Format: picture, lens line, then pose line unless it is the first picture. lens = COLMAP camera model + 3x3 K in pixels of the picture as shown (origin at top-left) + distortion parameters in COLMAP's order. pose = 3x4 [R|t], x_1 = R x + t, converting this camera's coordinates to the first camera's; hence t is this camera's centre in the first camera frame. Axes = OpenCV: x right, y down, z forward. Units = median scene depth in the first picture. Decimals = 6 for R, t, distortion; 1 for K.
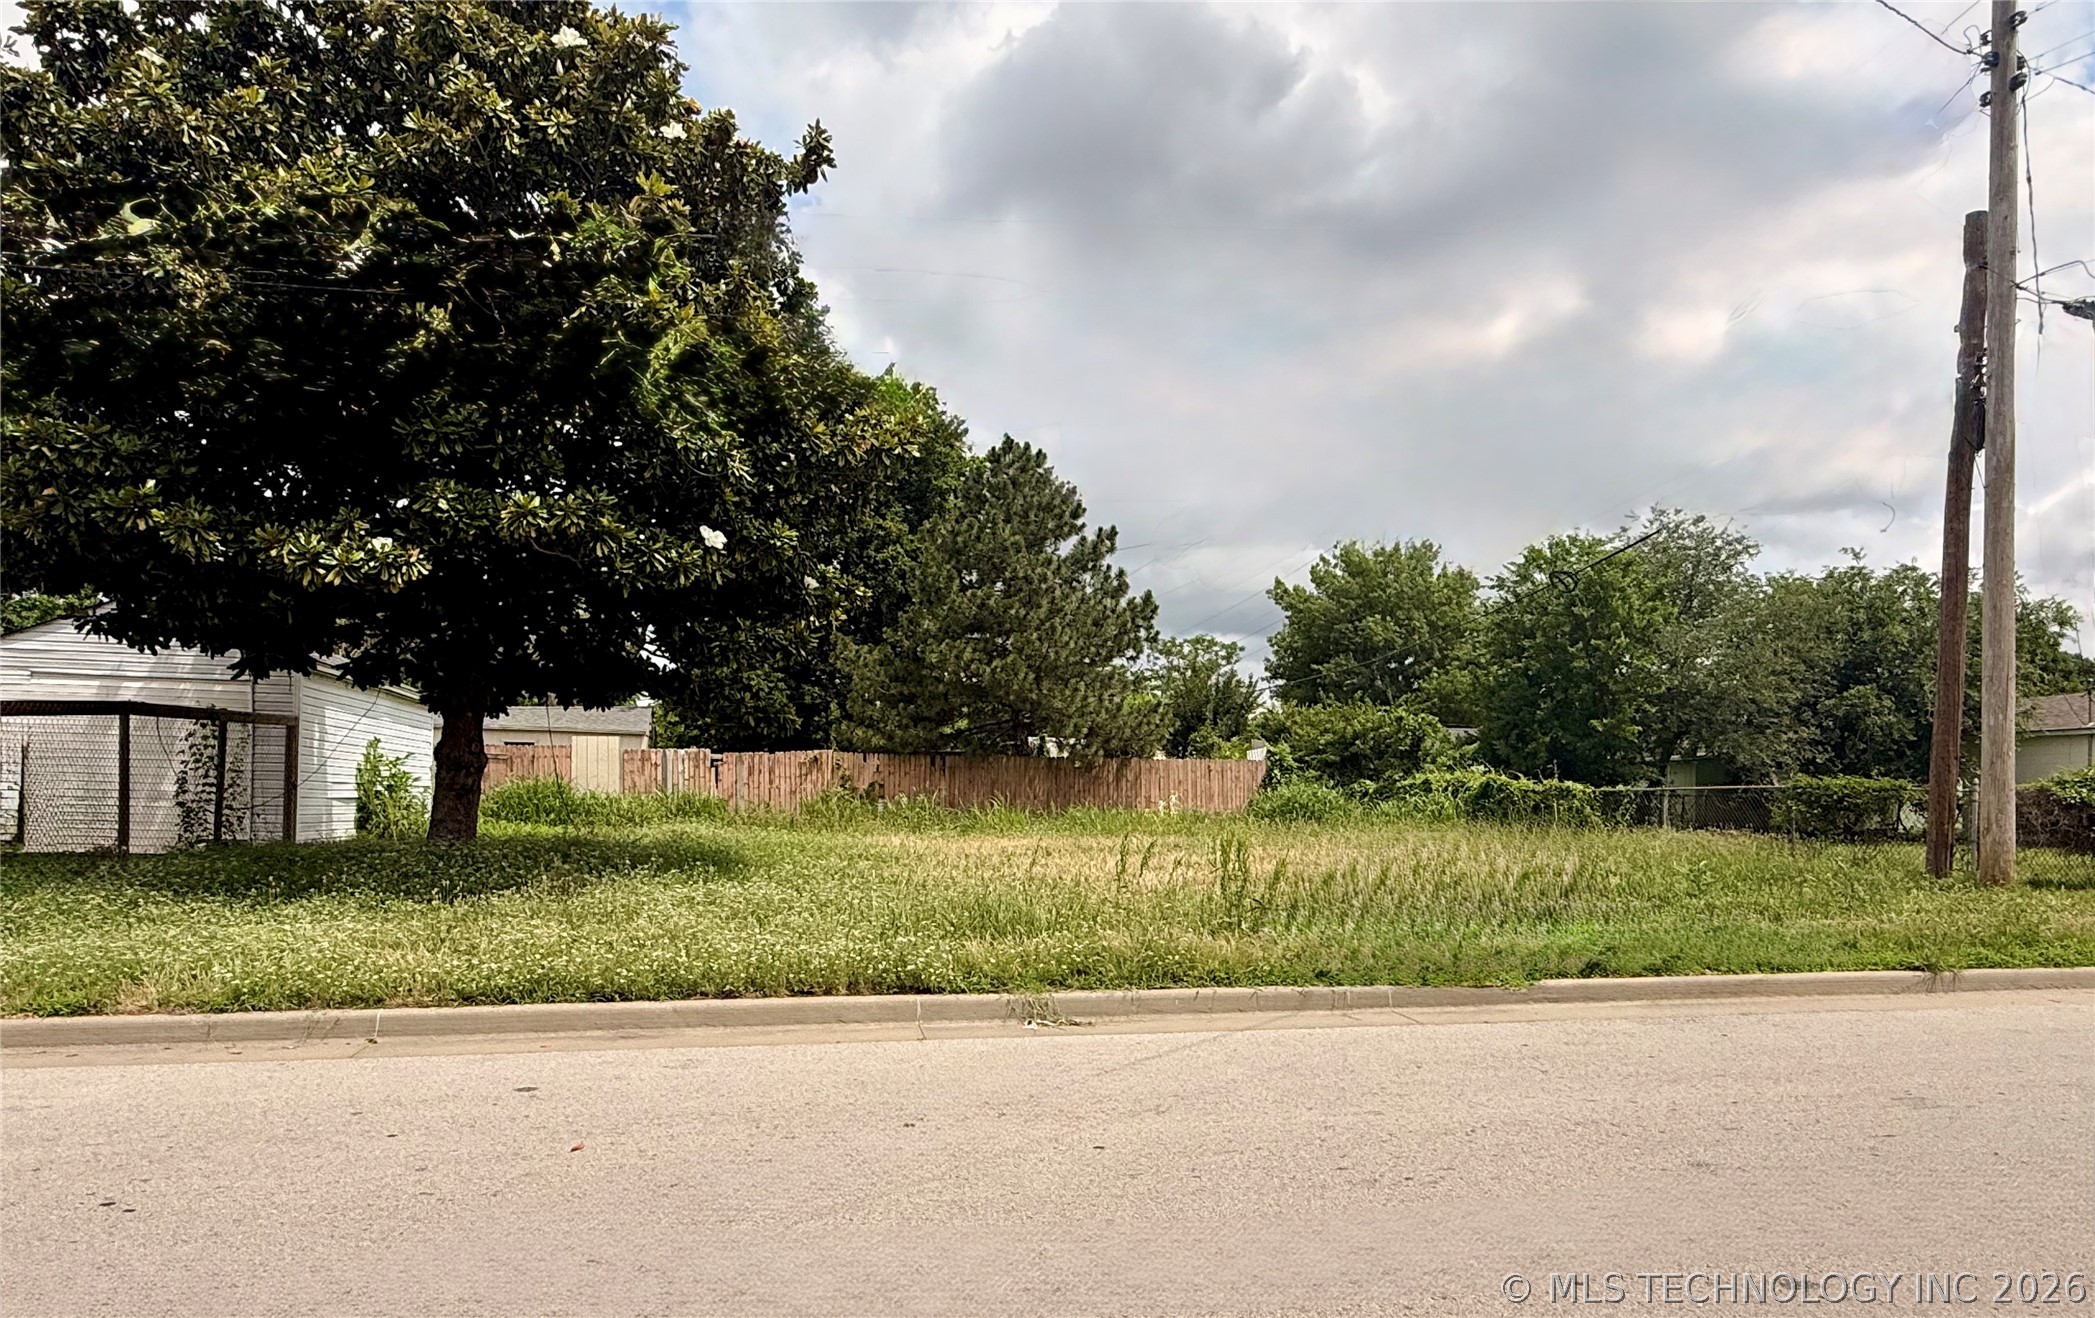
lens RADIAL K [[1314.7, 0, 1040.0], [0, 1314.7, 665.5], [0, 0, 1]] dist [-0.006467, -0.001820]
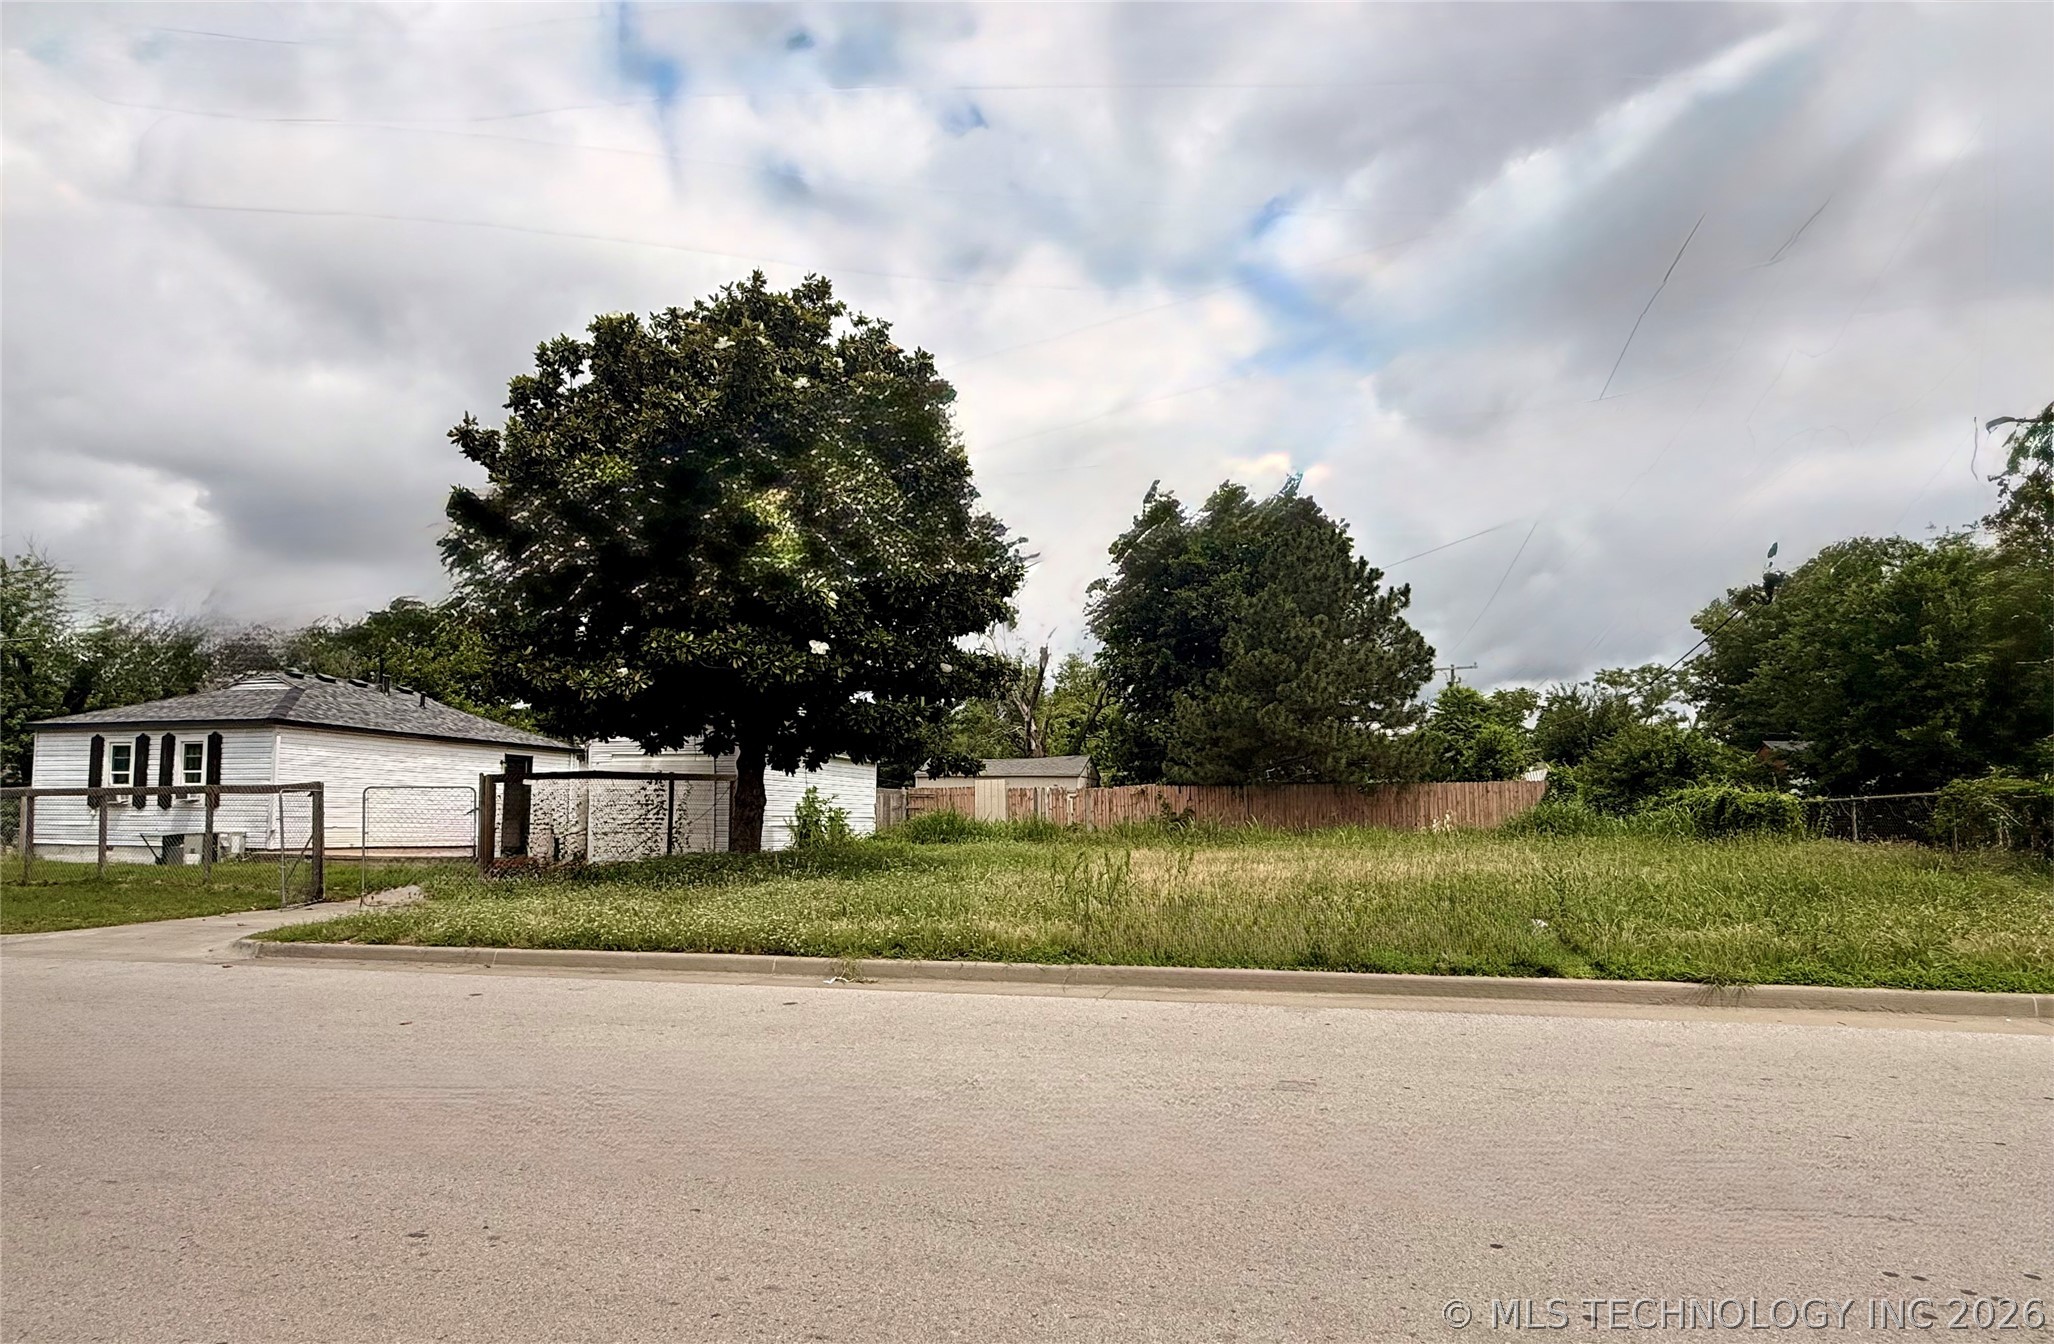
lens RADIAL K [[1043.8, 0, 1035.3], [0, 1043.8, 683.3], [0, 0, 1]] dist [-0.006416, -0.000966]
pose [[0.885802, -0.075067, -0.457951, 0.331008], [0.060667, 0.997093, -0.046096, 0.008259], [0.460081, 0.013049, 0.887781, 0.042541]]
